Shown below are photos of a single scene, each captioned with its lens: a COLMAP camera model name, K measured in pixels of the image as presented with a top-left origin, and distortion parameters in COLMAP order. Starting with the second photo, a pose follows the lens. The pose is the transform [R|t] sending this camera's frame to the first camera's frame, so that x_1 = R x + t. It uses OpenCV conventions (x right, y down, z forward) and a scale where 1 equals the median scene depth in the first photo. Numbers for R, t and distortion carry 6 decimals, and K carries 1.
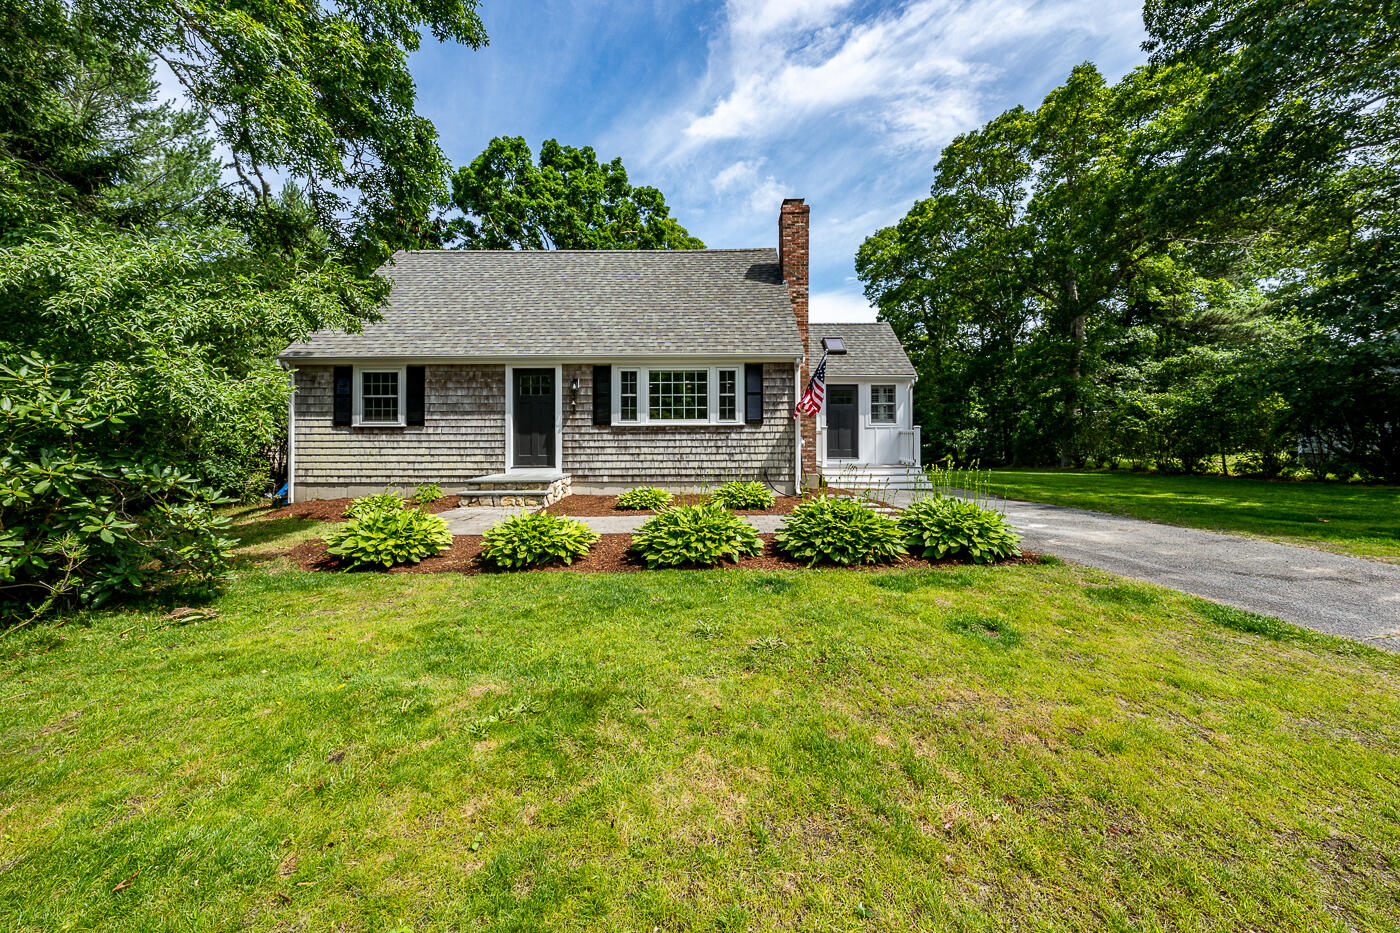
lens RADIAL K [[490.1, 0, 699.2], [0, 490.1, 436.2], [0, 0, 1]] dist [-0.001197, -0.000098]
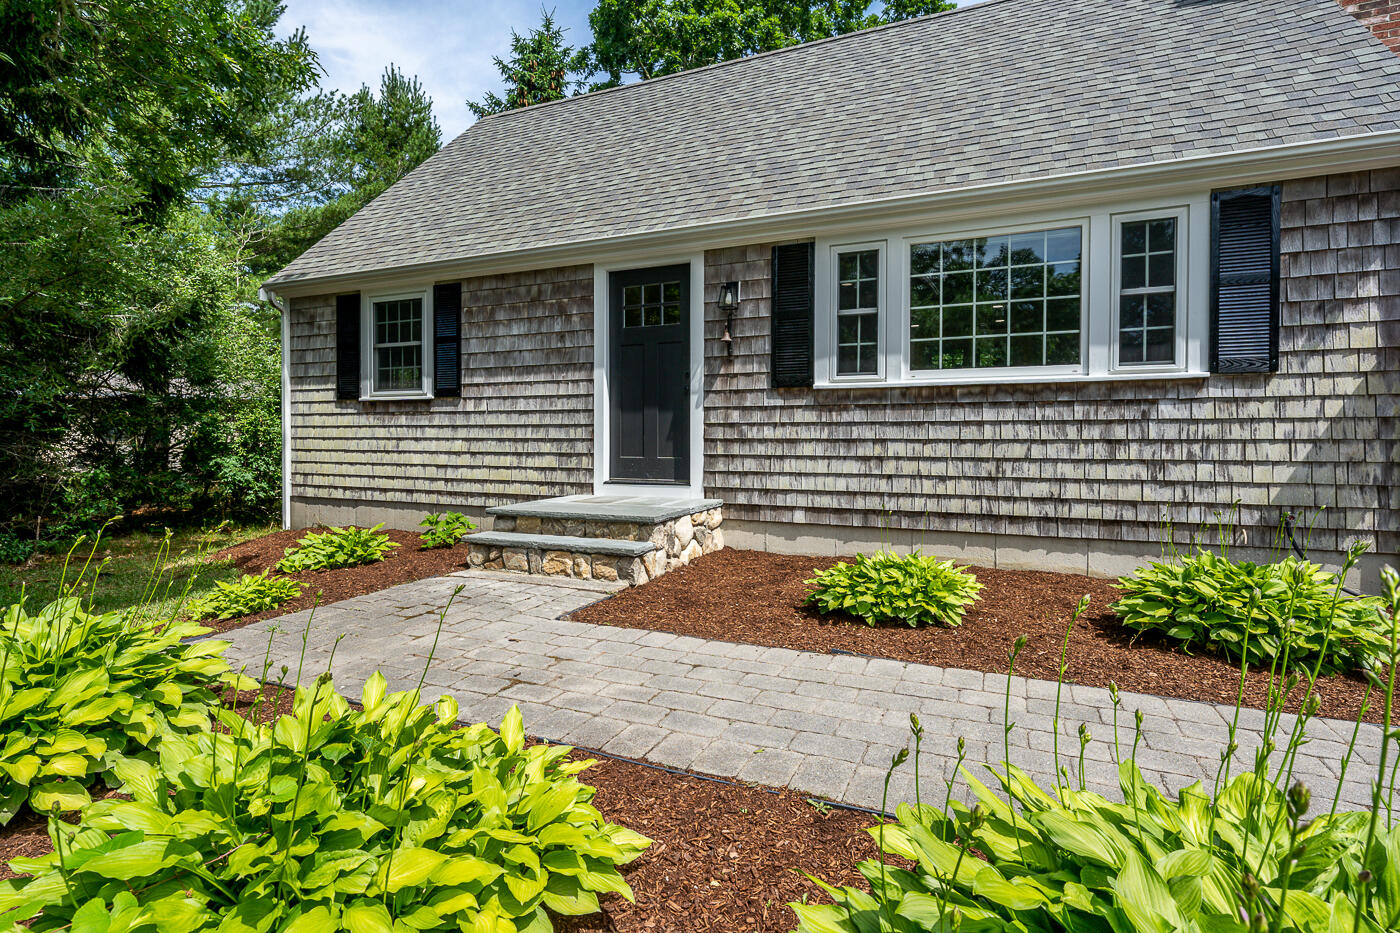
lens RADIAL K [[700.7, 0, 692.0], [0, 700.7, 447.5], [0, 0, 1]] dist [0.002731, 0.000439]
pose [[0.918254, 0.011858, -0.395814, -0.039565], [-0.004906, 0.999816, 0.018570, 0.017774], [0.395962, -0.015110, 0.918143, 0.416642]]
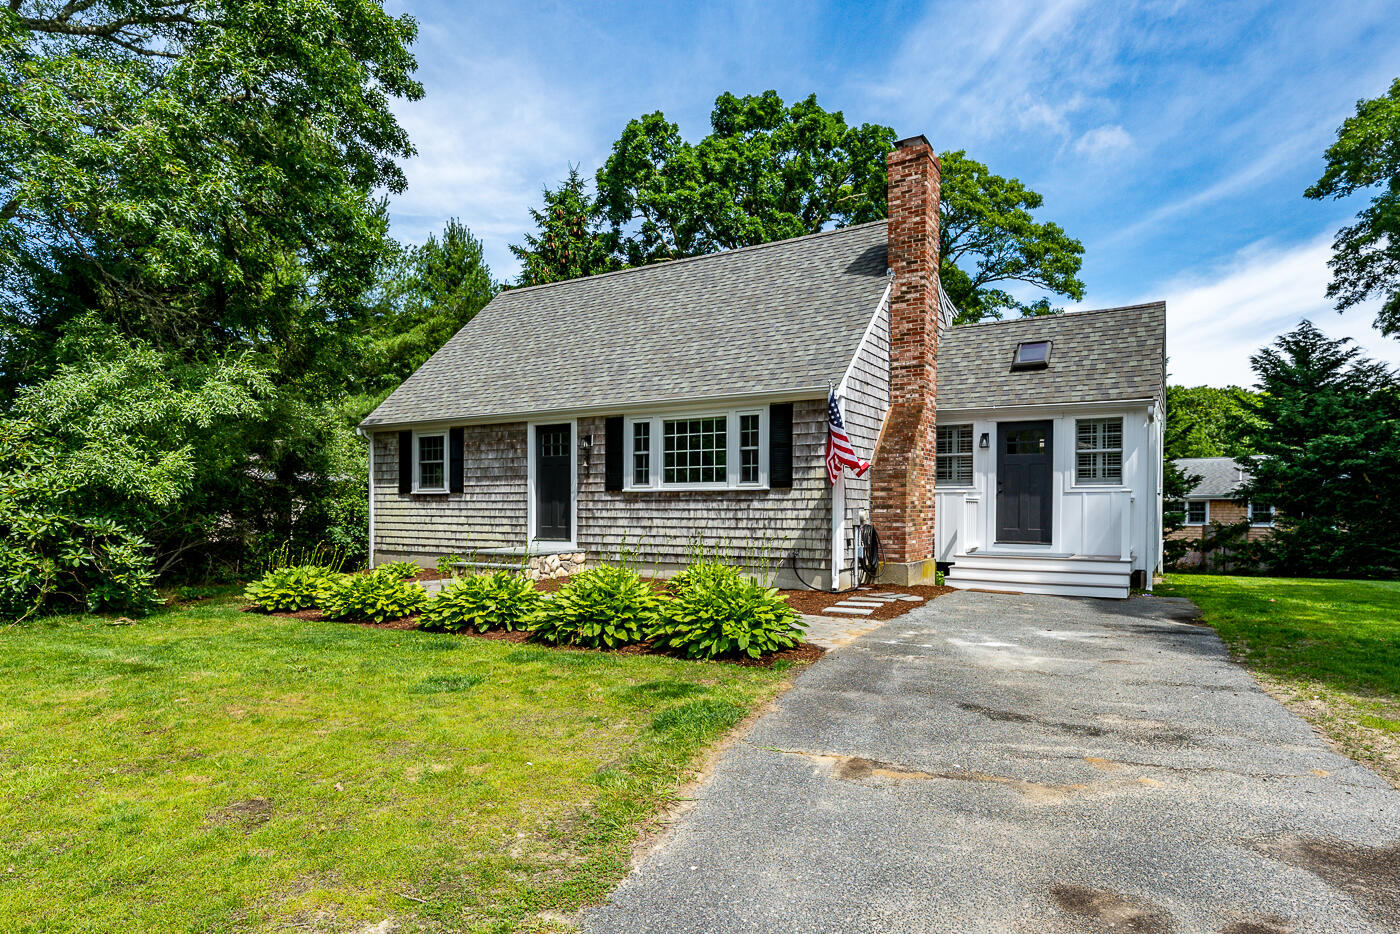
lens RADIAL K [[790.6, 0, 702.9], [0, 790.6, 524.4], [0, 0, 1]] dist [0.005840, -0.000797]
pose [[0.858855, 0.015991, -0.511969, 0.599249], [-0.006415, 0.999770, 0.020465, 0.005460], [0.512179, -0.014292, 0.858760, -0.051742]]
